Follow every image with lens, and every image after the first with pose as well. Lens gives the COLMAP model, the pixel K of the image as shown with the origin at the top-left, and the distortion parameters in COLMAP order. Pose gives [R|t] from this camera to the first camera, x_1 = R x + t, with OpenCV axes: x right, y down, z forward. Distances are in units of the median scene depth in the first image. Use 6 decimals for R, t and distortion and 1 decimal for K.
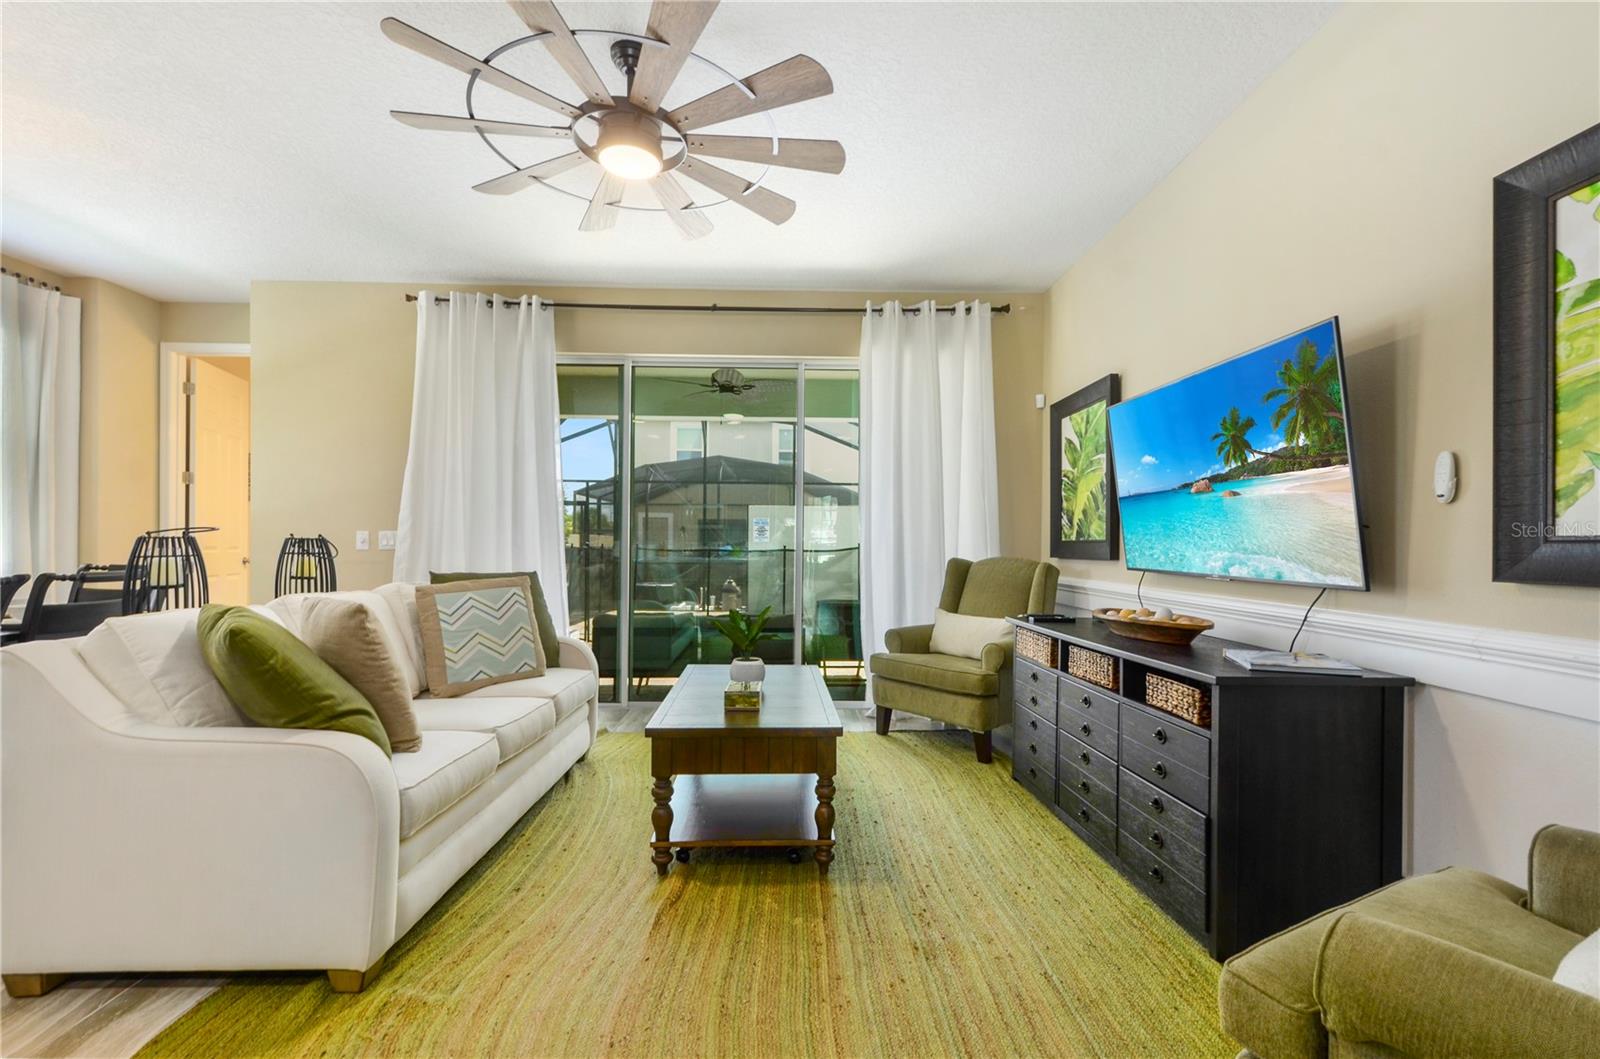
lens RADIAL K [[711.1, 0, 808.2], [0, 711.1, 543.9], [0, 0, 1]] dist [0.011979, -0.003683]
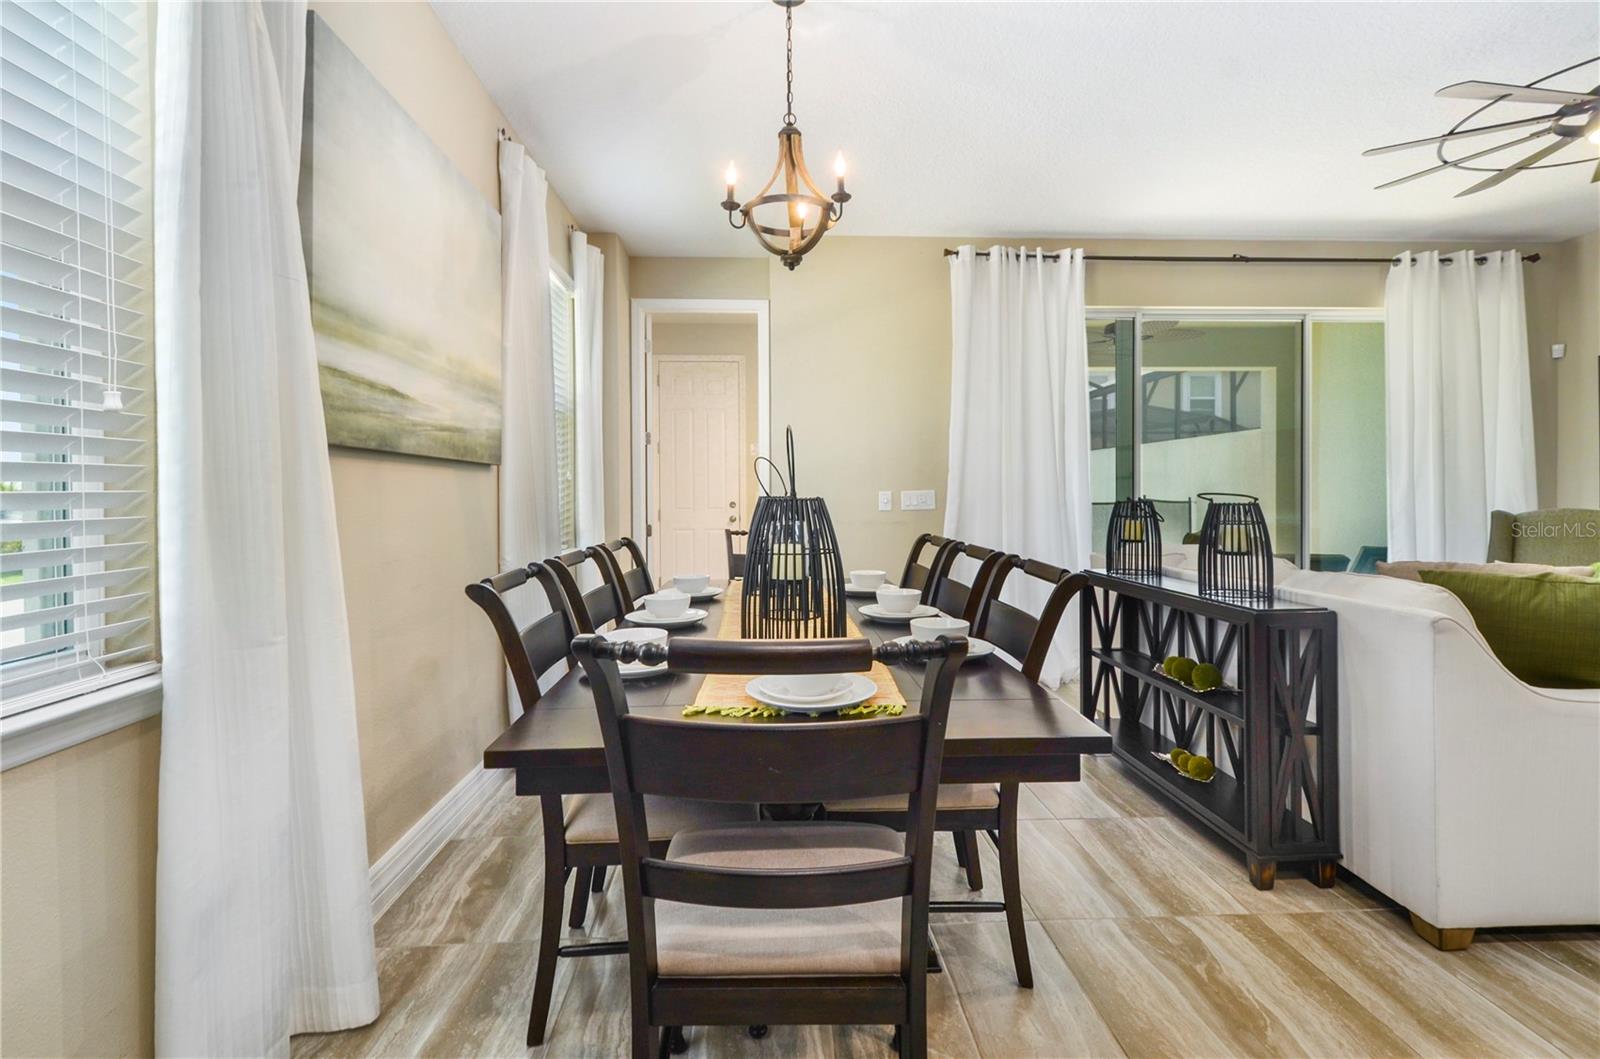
lens RADIAL K [[736.0, 0, 787.3], [0, 736.0, 493.7], [0, 0, 1]] dist [0.013534, -0.000255]
pose [[0.999424, -0.011956, 0.031770, -0.932382], [0.012011, 0.999927, -0.001537, -0.016676], [-0.031749, 0.001917, 0.999494, -0.001975]]
